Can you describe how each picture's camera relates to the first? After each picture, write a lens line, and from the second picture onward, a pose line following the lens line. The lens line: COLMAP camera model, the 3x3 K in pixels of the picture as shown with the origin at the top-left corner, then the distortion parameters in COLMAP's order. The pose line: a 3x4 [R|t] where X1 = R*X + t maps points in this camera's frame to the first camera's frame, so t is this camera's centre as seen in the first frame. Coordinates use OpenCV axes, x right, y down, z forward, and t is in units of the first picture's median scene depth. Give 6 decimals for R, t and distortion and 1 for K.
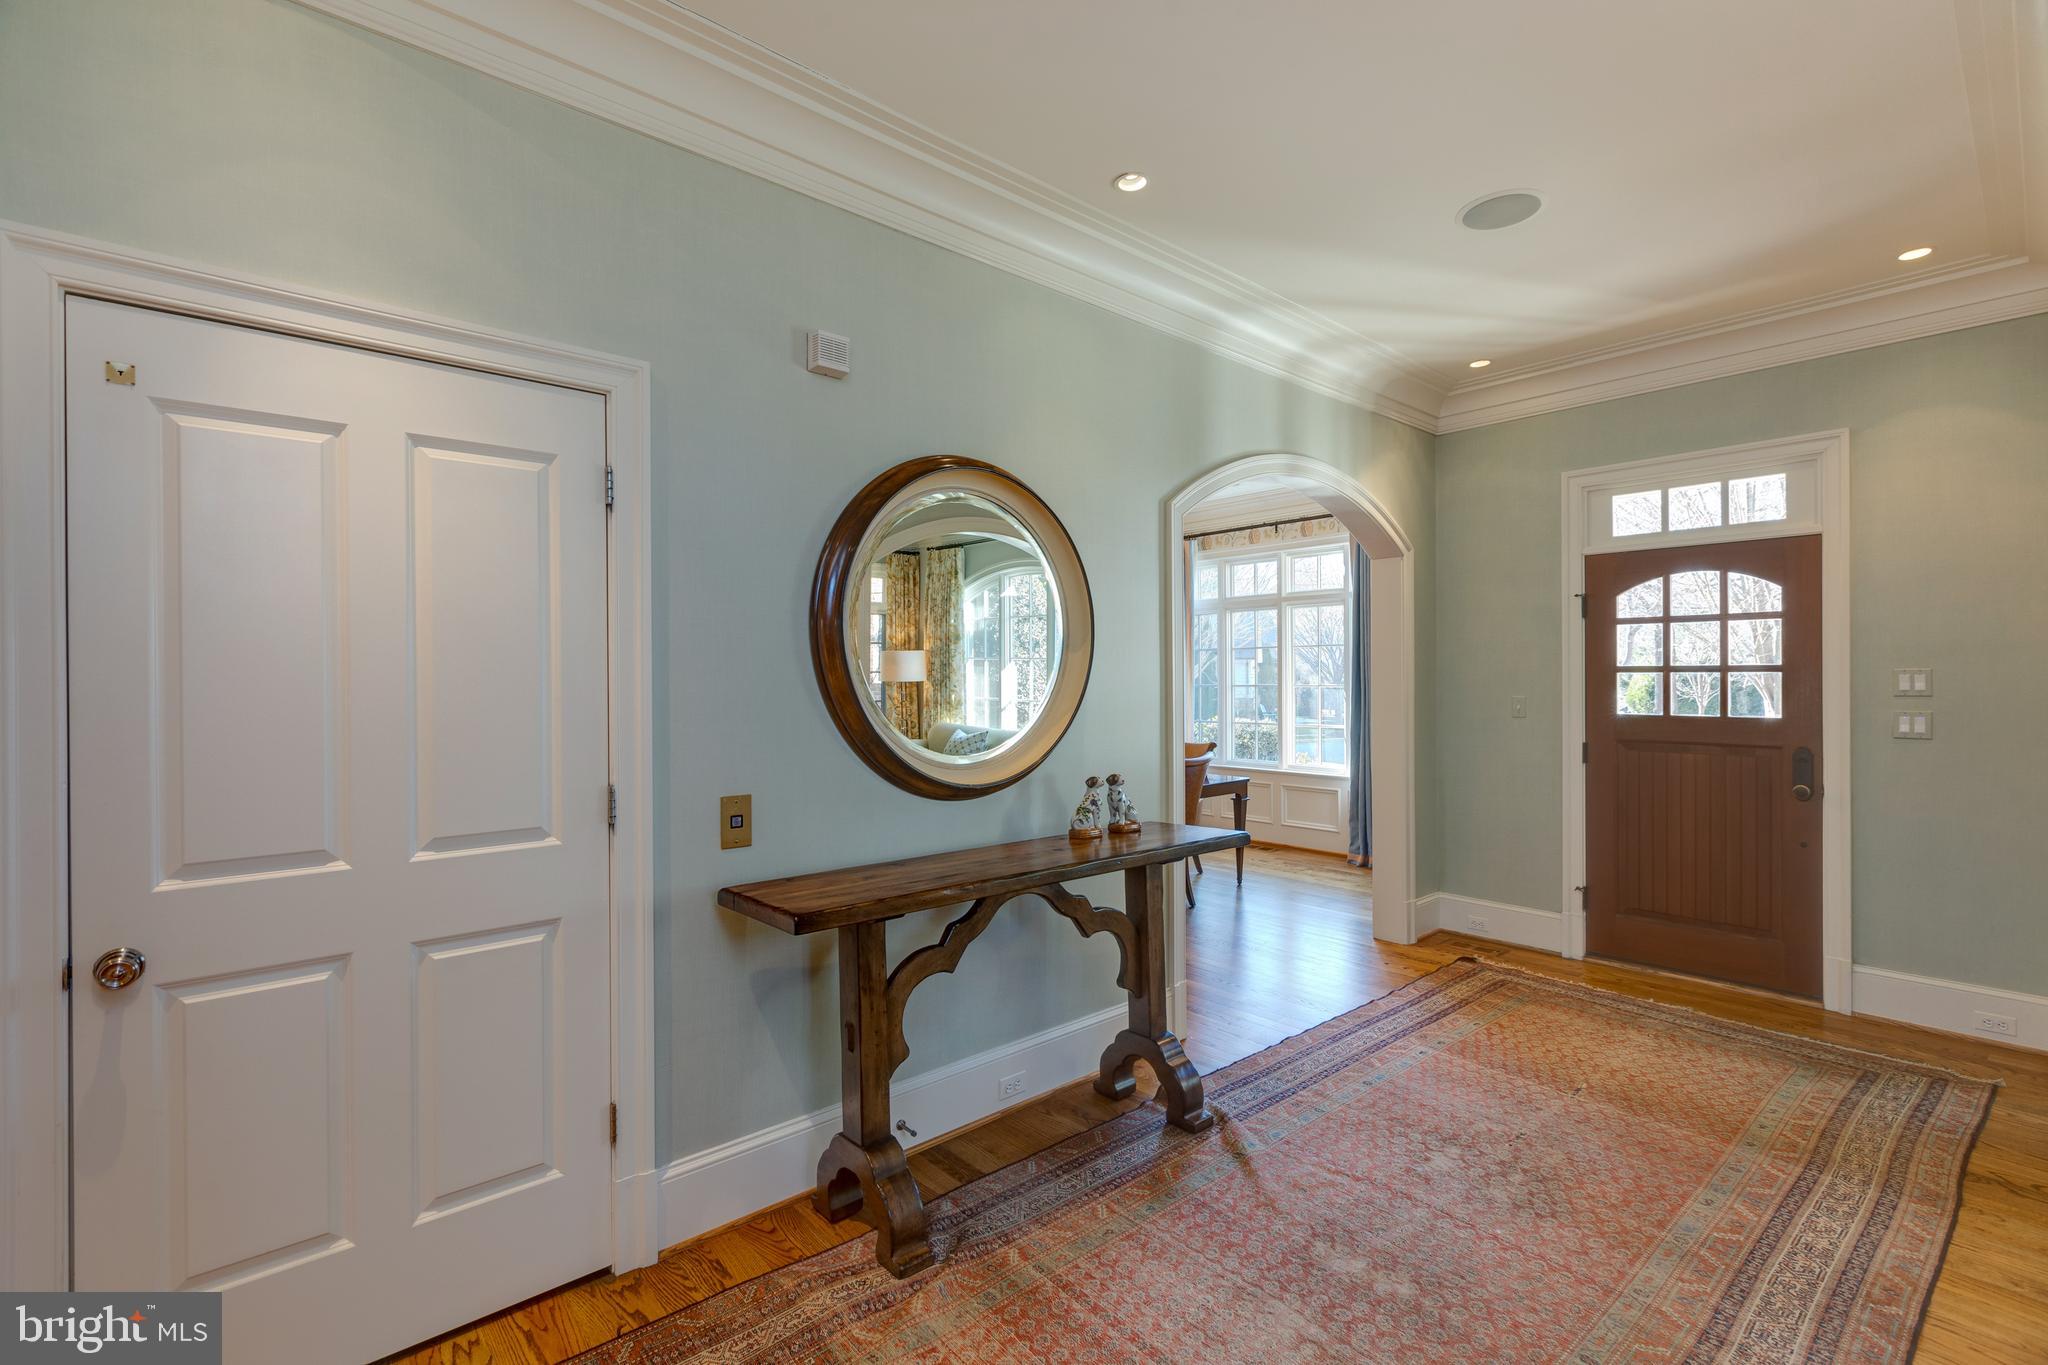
lens RADIAL K [[910.4, 0, 1025.1], [0, 910.4, 675.9], [0, 0, 1]] dist [0.003415, -0.000564]
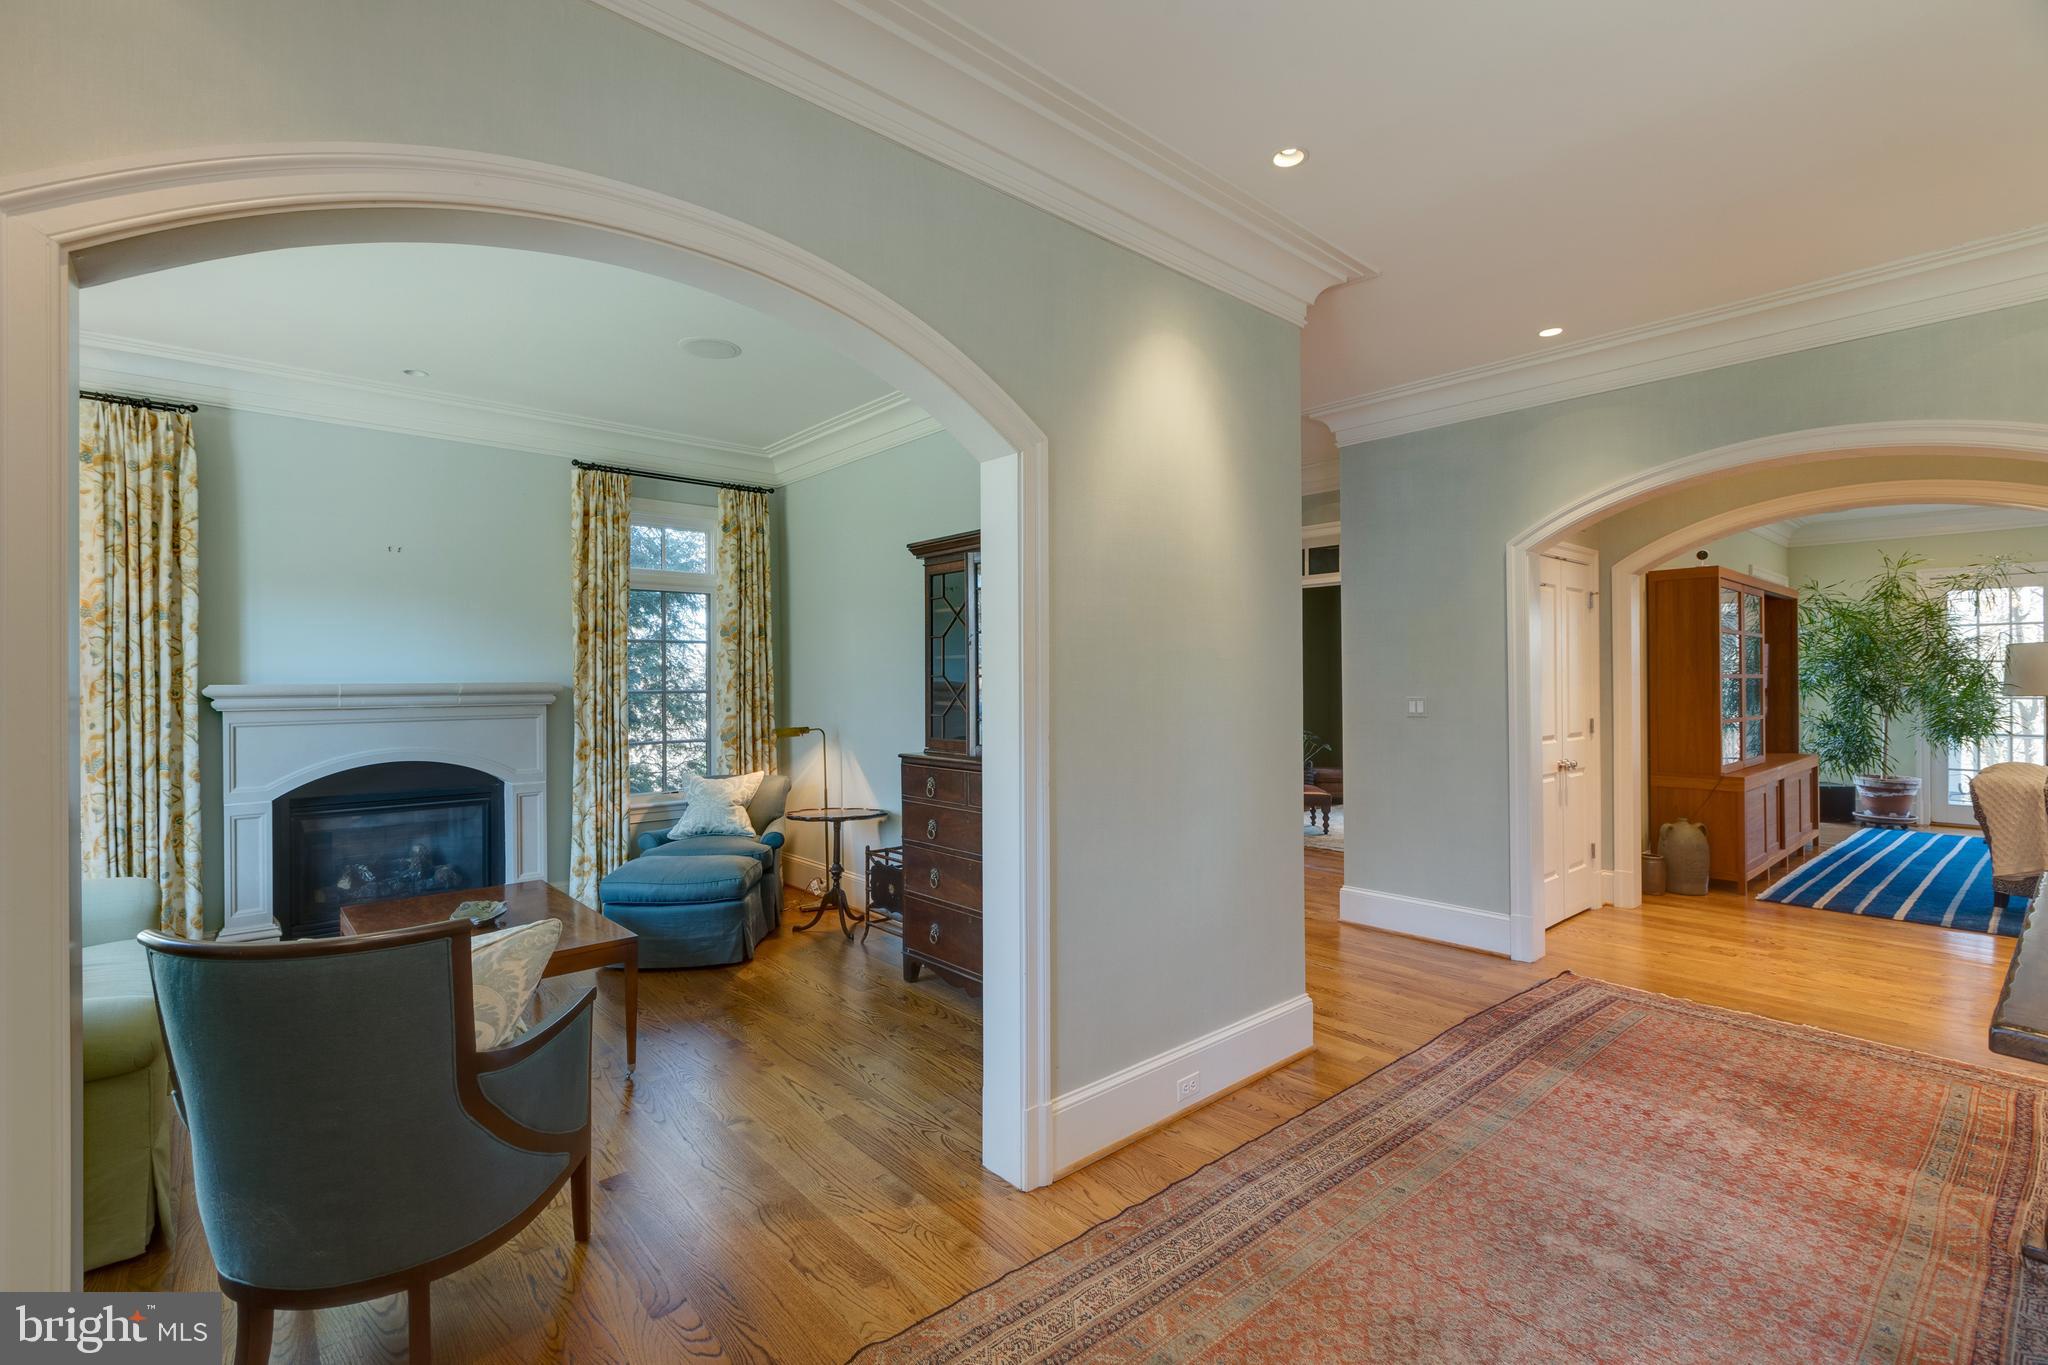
lens RADIAL K [[910.4, 0, 1031.0], [0, 910.4, 685.8], [0, 0, 1]] dist [0.003415, -0.000564]
pose [[-0.999957, 0.008198, -0.004442, 0.587774], [0.008178, 0.999957, 0.004451, 0.001434], [0.004479, 0.004414, -0.999980, 1.184183]]
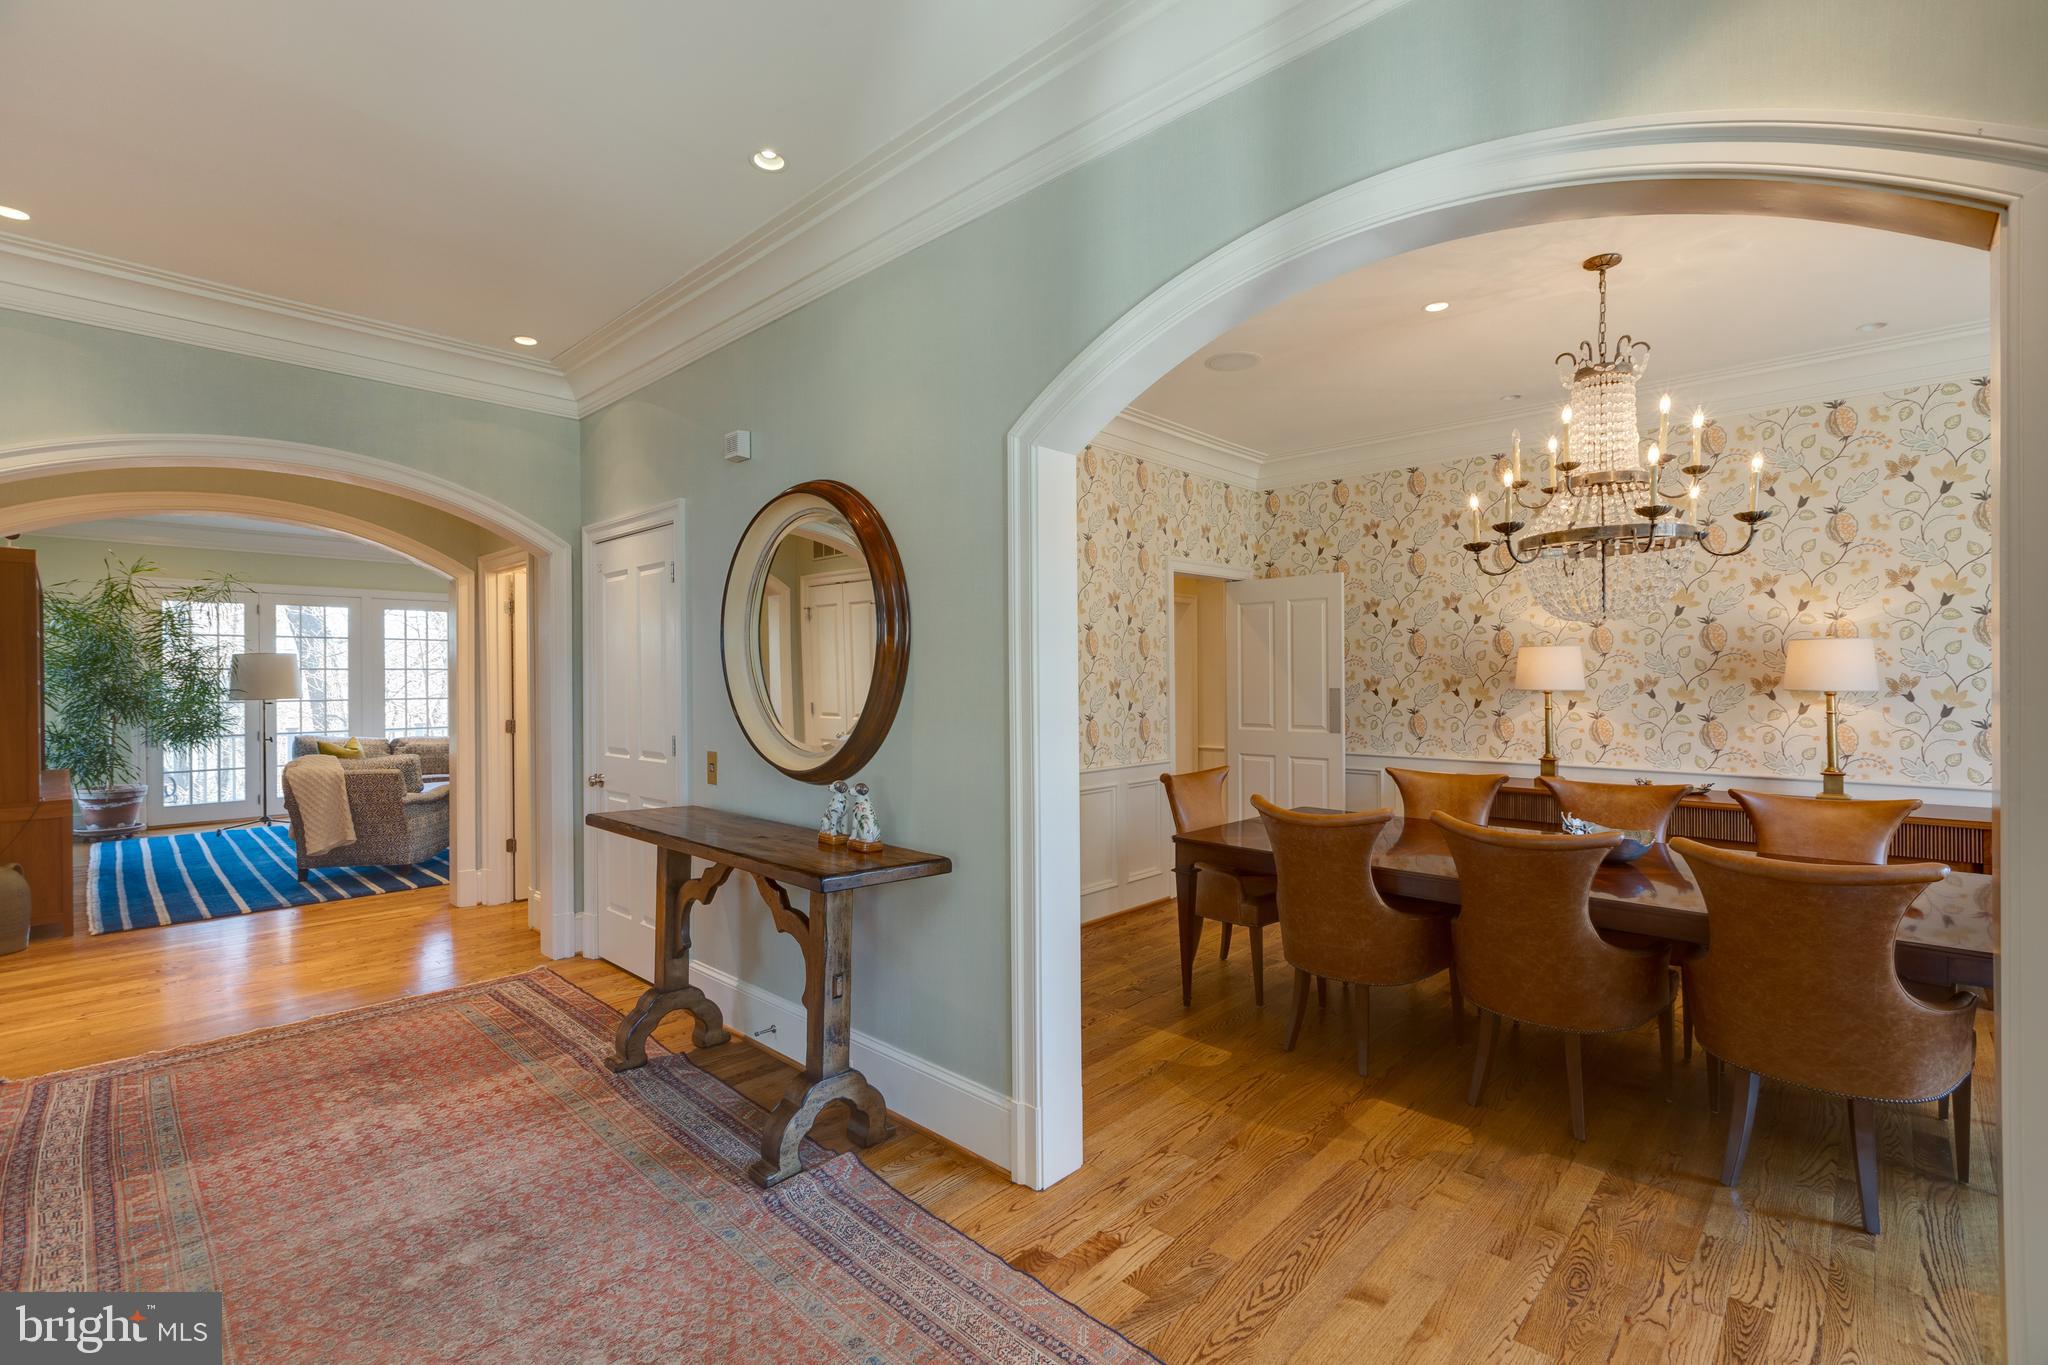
lens RADIAL K [[910.4, 0, 1026.9], [0, 910.4, 677.1], [0, 0, 1]] dist [0.003415, -0.000564]
pose [[0.092881, 0.003432, -0.995671, 0.846138], [0.009285, 0.999948, 0.004313, 0.001355], [0.995634, -0.009645, 0.092844, 0.907027]]
